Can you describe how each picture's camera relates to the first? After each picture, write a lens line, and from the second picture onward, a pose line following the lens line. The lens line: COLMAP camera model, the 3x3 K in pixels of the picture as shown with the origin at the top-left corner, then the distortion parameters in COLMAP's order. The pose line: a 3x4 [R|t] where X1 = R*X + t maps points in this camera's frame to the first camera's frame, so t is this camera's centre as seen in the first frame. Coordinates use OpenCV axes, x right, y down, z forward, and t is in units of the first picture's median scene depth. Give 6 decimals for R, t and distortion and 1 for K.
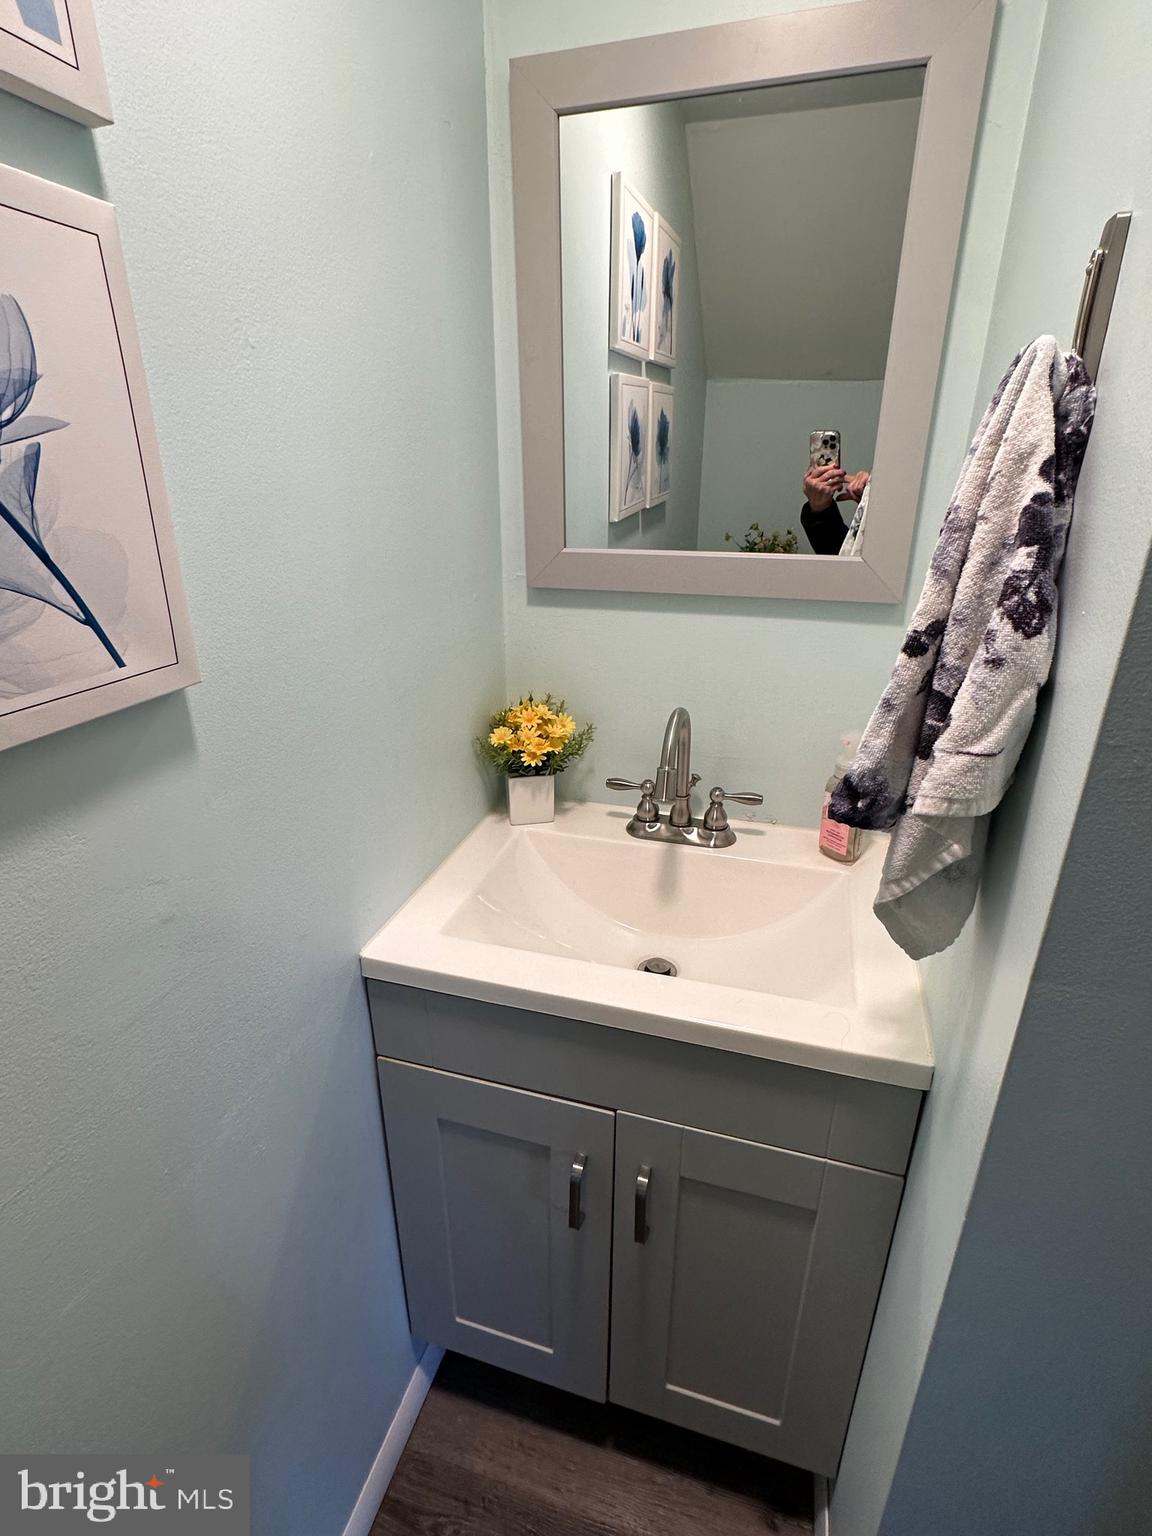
lens RADIAL K [[746.2, 0, 575.2], [0, 746.2, 757.7], [0, 0, 1]] dist [0.005546, 0.000209]
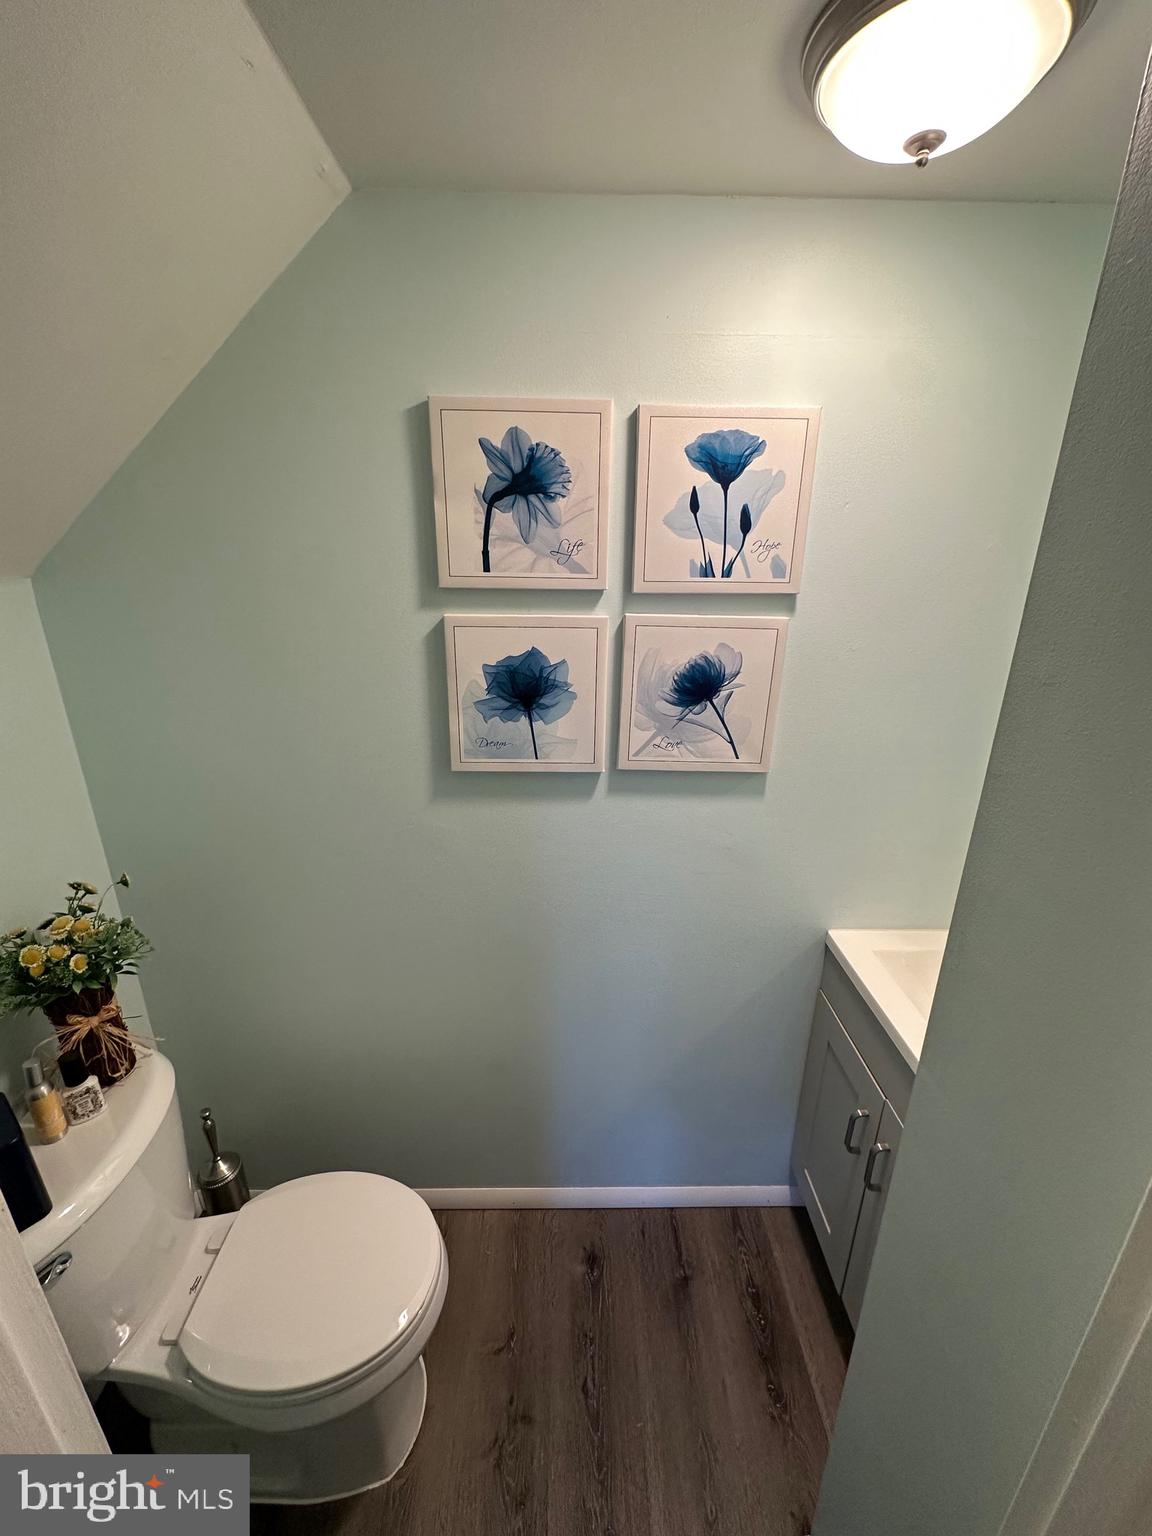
lens RADIAL K [[620.4, 0, 573.1], [0, 620.4, 765.8], [0, 0, 1]] dist [-0.001334, -0.000074]
pose [[0.300874, 0.323975, -0.896948, 1.315231], [-0.366595, 0.907552, 0.204834, -0.337082], [0.880388, 0.267187, 0.391827, -0.490967]]
